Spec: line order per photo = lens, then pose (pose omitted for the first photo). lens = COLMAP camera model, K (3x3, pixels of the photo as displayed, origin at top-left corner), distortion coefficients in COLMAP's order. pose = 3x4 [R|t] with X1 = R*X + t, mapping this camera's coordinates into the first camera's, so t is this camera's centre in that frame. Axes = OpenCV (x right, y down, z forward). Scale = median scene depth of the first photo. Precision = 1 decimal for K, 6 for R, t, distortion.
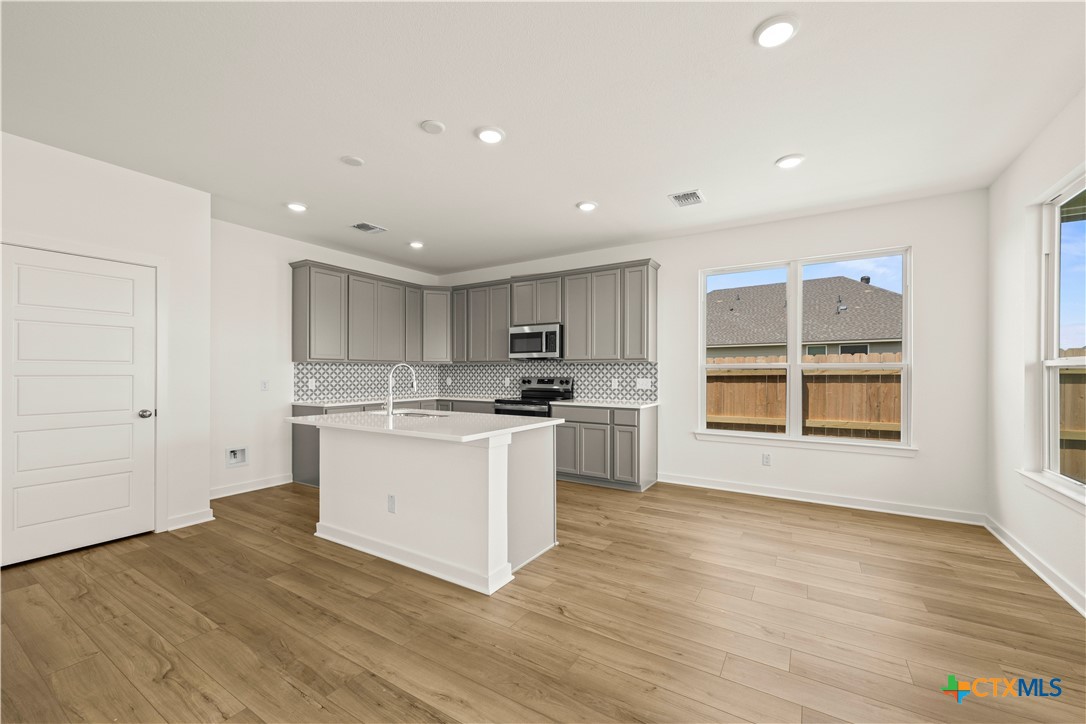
lens RADIAL K [[430.5, 0, 548.2], [0, 430.5, 374.7], [0, 0, 1]] dist [0.003646, -0.000999]
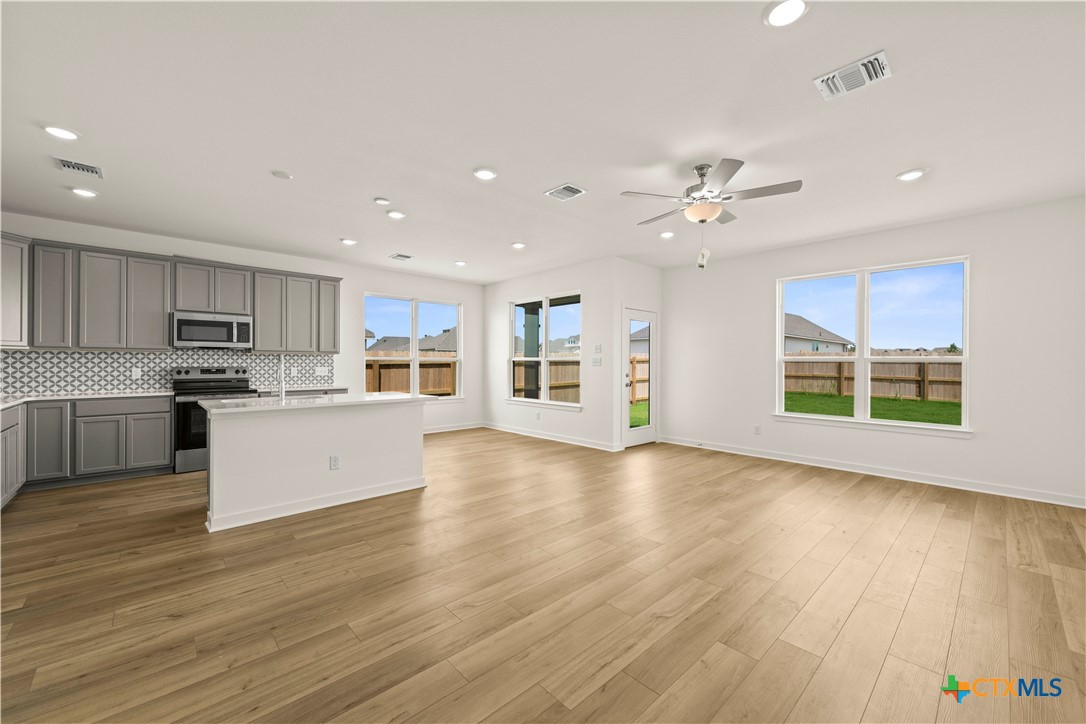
lens RADIAL K [[430.5, 0, 550.0], [0, 430.5, 361.4], [0, 0, 1]] dist [0.003646, -0.000999]
pose [[0.260022, 0.002567, 0.965599, -0.939483], [0.004015, 0.999985, -0.003739, -0.000256], [-0.965594, 0.004849, 0.260008, 0.016986]]
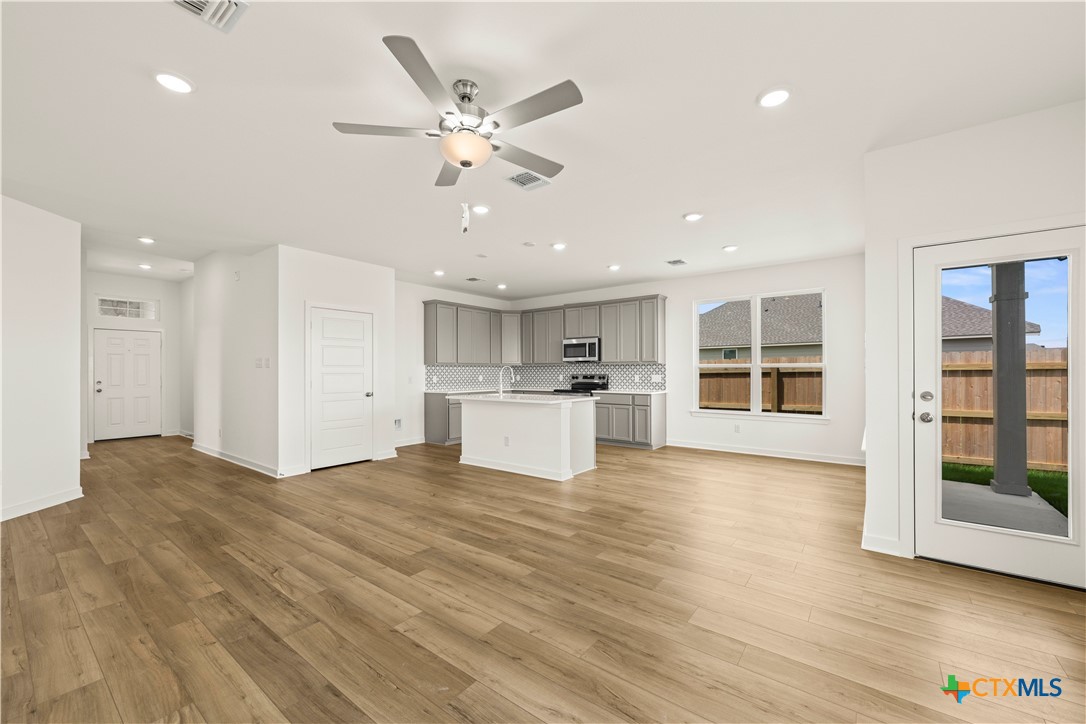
lens RADIAL K [[430.5, 0, 544.7], [0, 430.5, 371.6], [0, 0, 1]] dist [0.003646, -0.000999]
pose [[0.994566, -0.004738, -0.103999, -0.002551], [0.004150, 0.999974, -0.005874, 0.005619], [0.104024, 0.005410, 0.994560, -0.544178]]
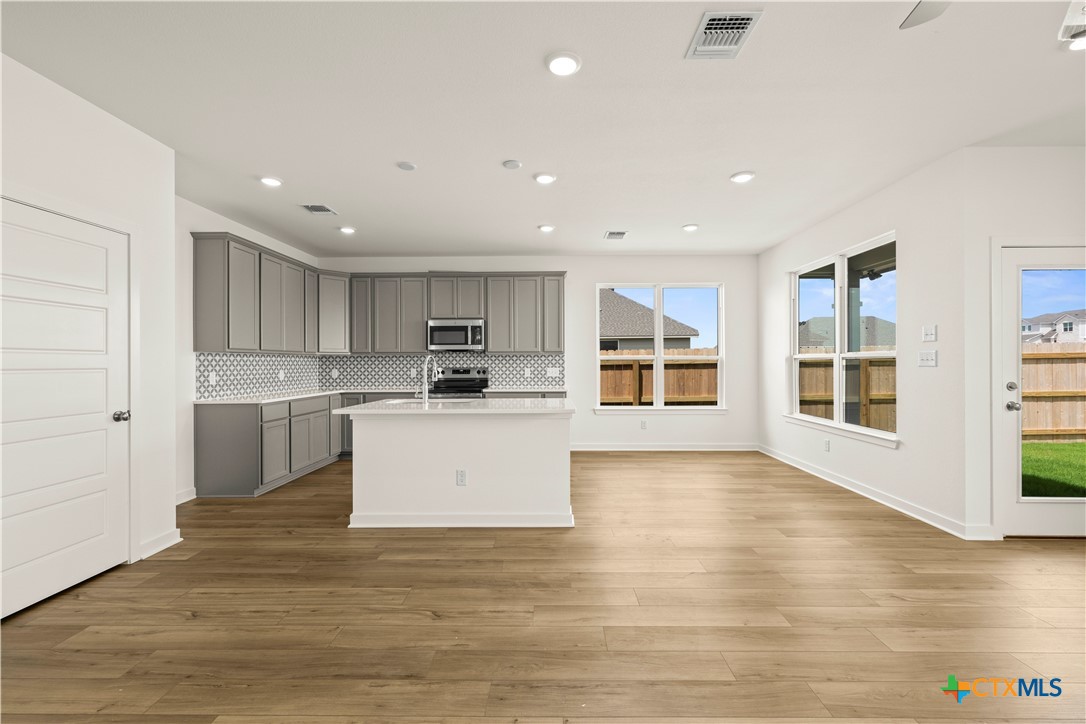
lens RADIAL K [[453.8, 0, 545.2], [0, 453.8, 360.4], [0, 0, 1]] dist [0.001976, -0.000080]
pose [[0.859131, -0.002006, 0.511752, -0.508059], [0.008911, 0.999899, -0.011041, 0.002273], [-0.511679, 0.014046, 0.859062, -0.098830]]
